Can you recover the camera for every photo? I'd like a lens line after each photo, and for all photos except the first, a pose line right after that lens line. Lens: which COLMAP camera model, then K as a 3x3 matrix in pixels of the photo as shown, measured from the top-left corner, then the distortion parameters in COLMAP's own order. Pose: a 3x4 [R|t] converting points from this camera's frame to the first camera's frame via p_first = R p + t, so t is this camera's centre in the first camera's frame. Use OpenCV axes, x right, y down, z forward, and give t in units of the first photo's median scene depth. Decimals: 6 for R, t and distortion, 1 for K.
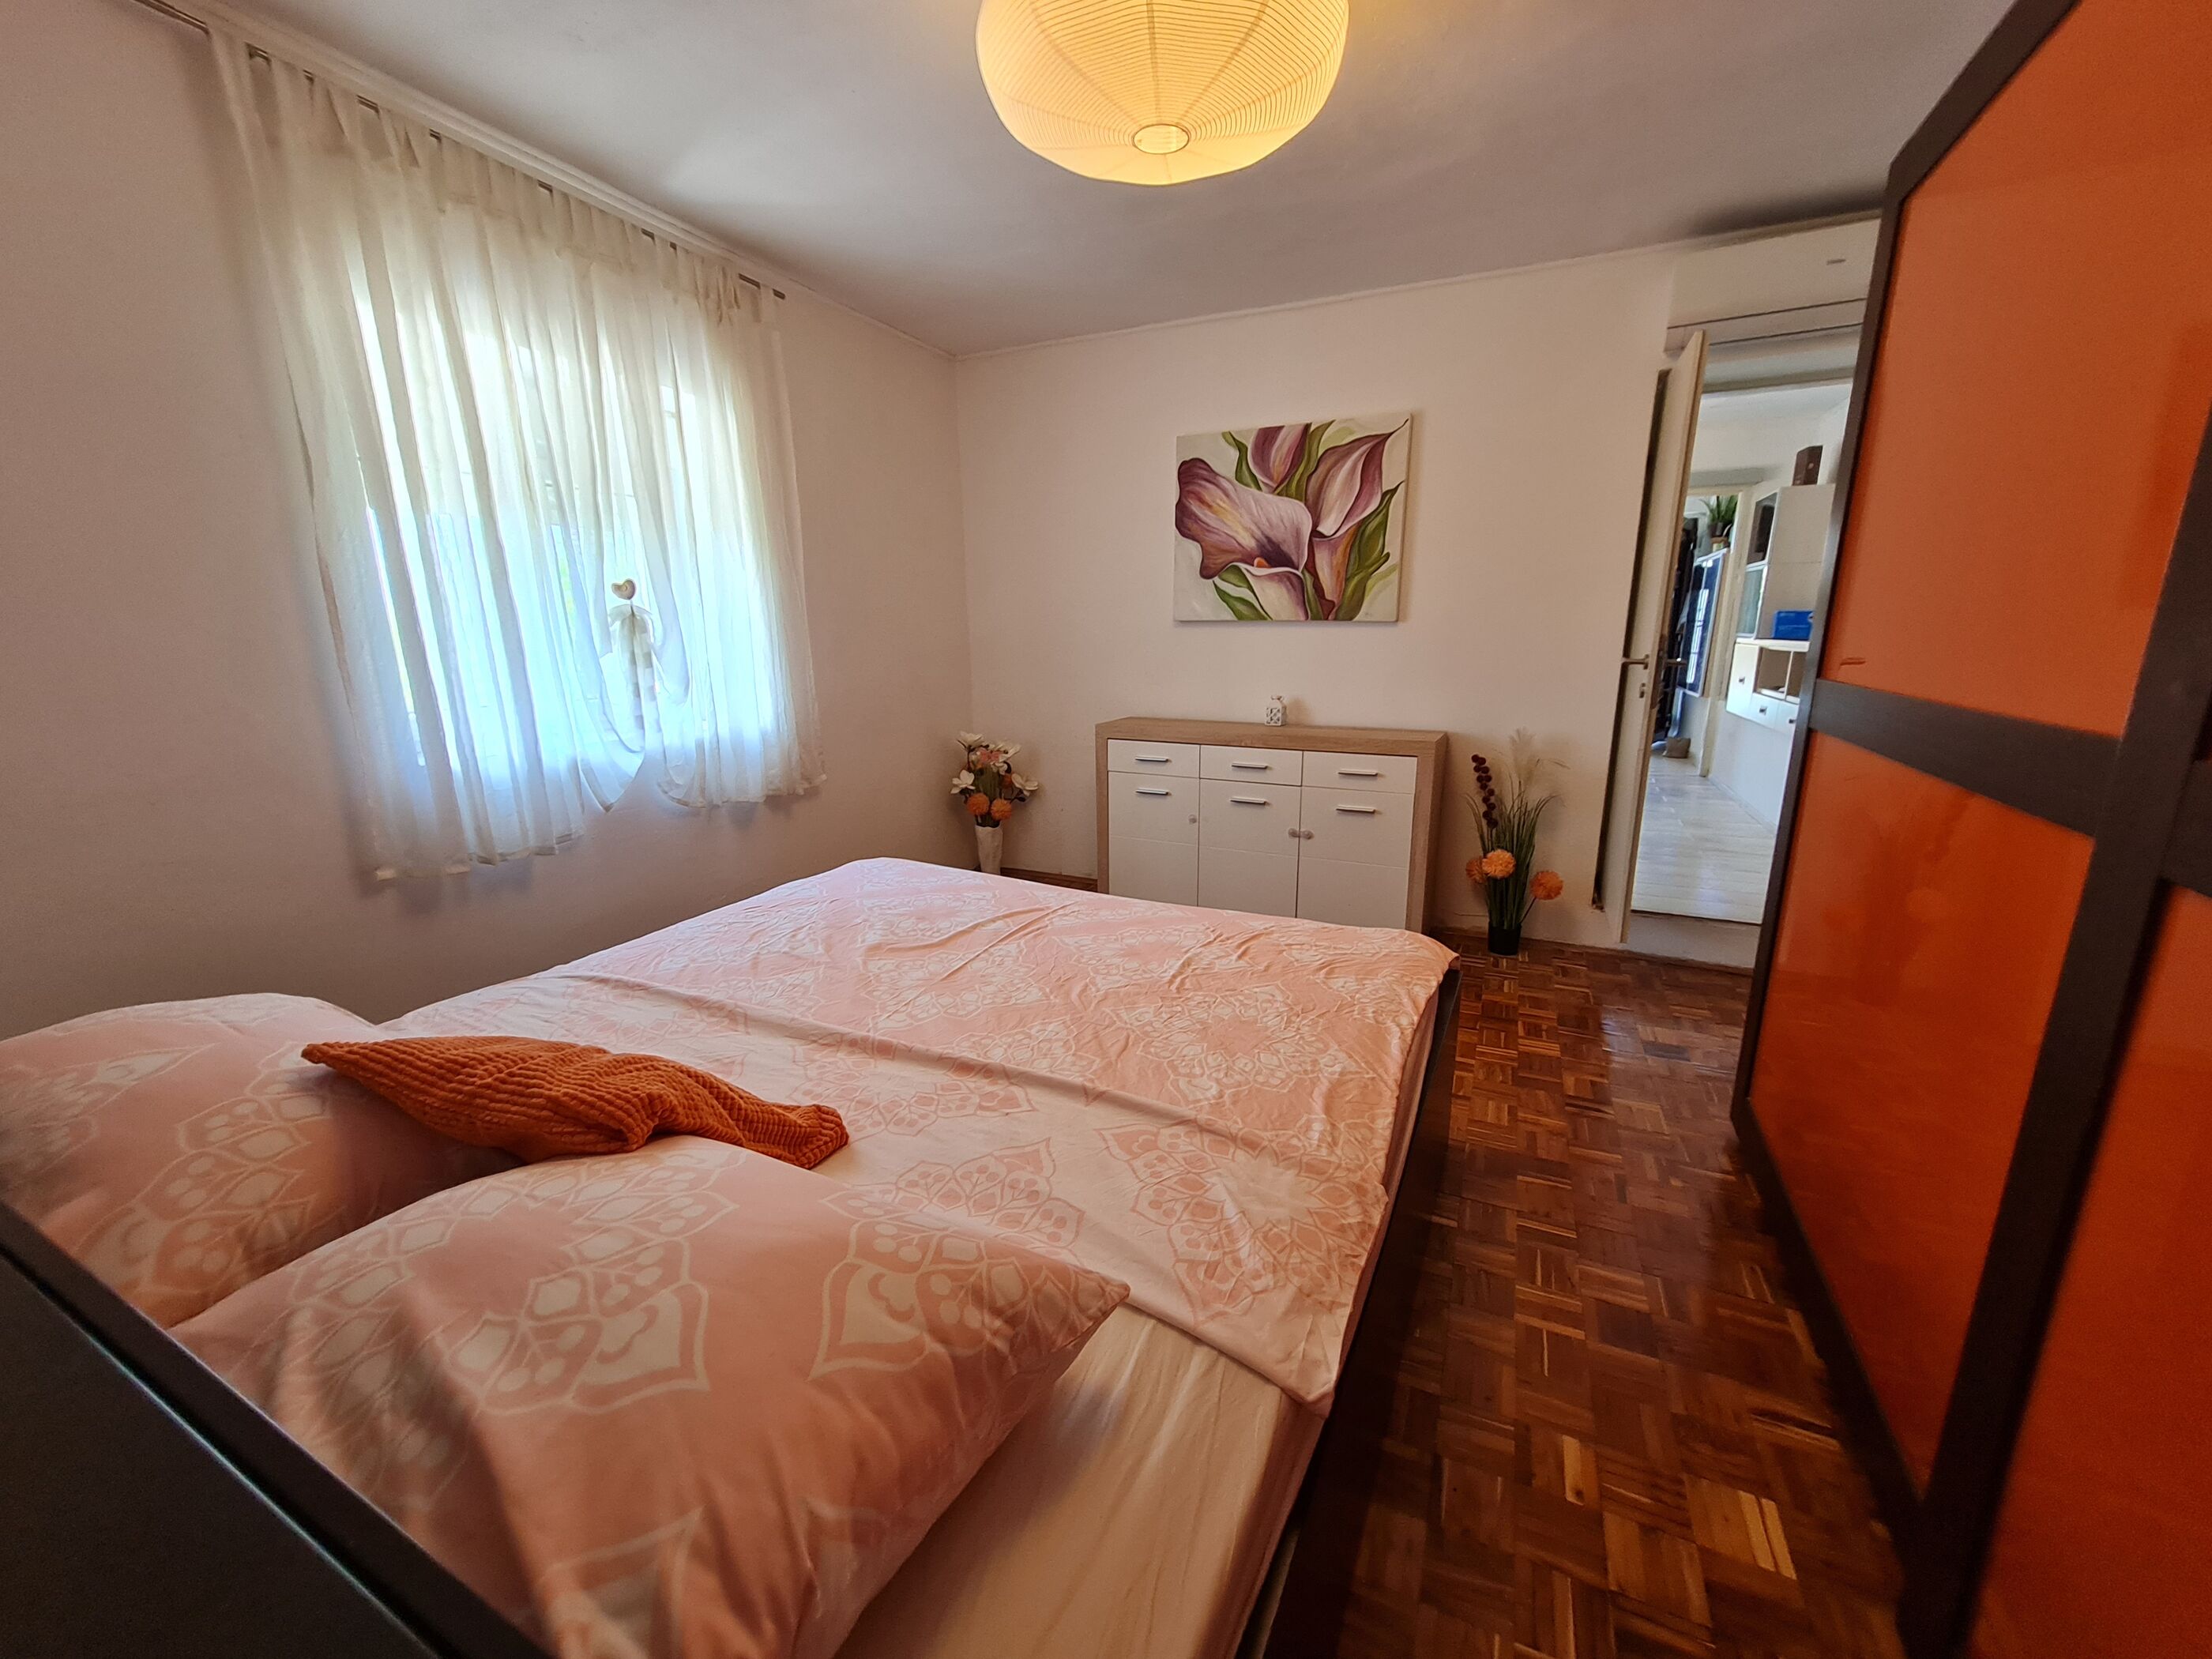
lens RADIAL K [[869.9, 0, 1112.3], [0, 869.9, 834.4], [0, 0, 1]] dist [0.000276, -0.000092]
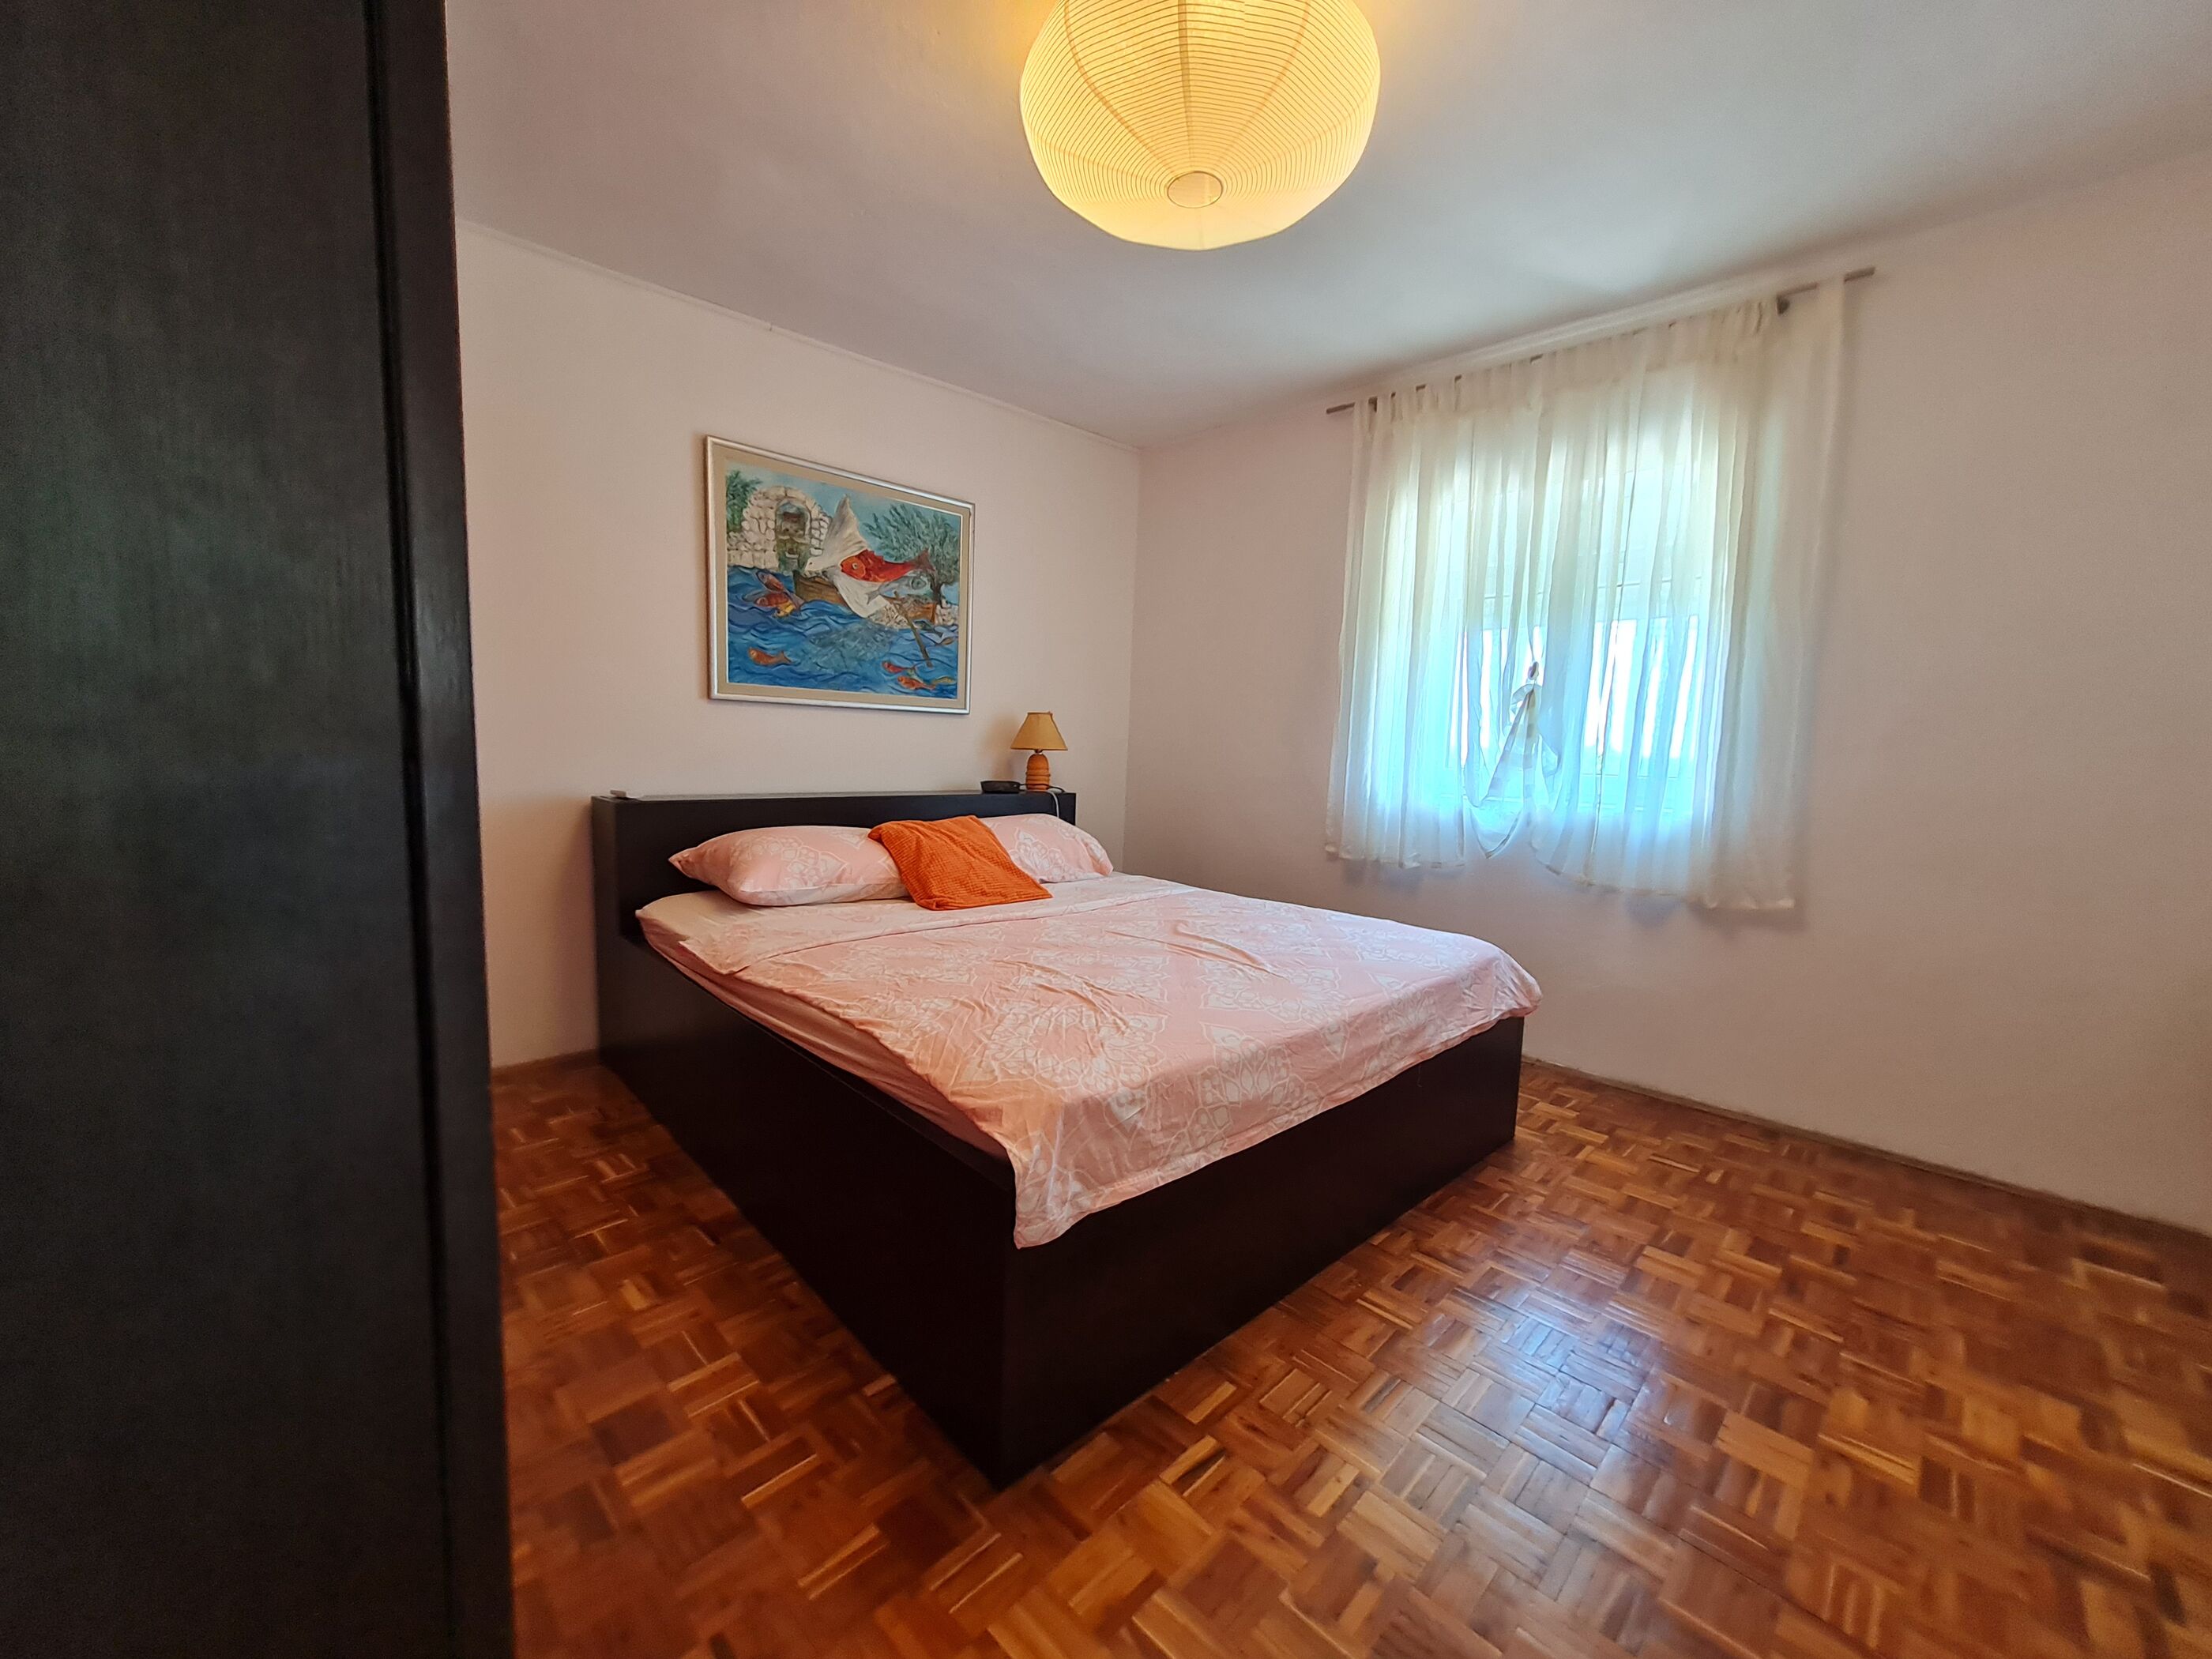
lens RADIAL K [[869.9, 0, 1117.0], [0, 869.9, 831.0], [0, 0, 1]] dist [0.000276, -0.000092]
pose [[-0.328552, 0.097912, -0.939397, 0.962522], [-0.251073, 0.949772, 0.186805, -0.216763], [0.910503, 0.297233, -0.287466, 1.226518]]
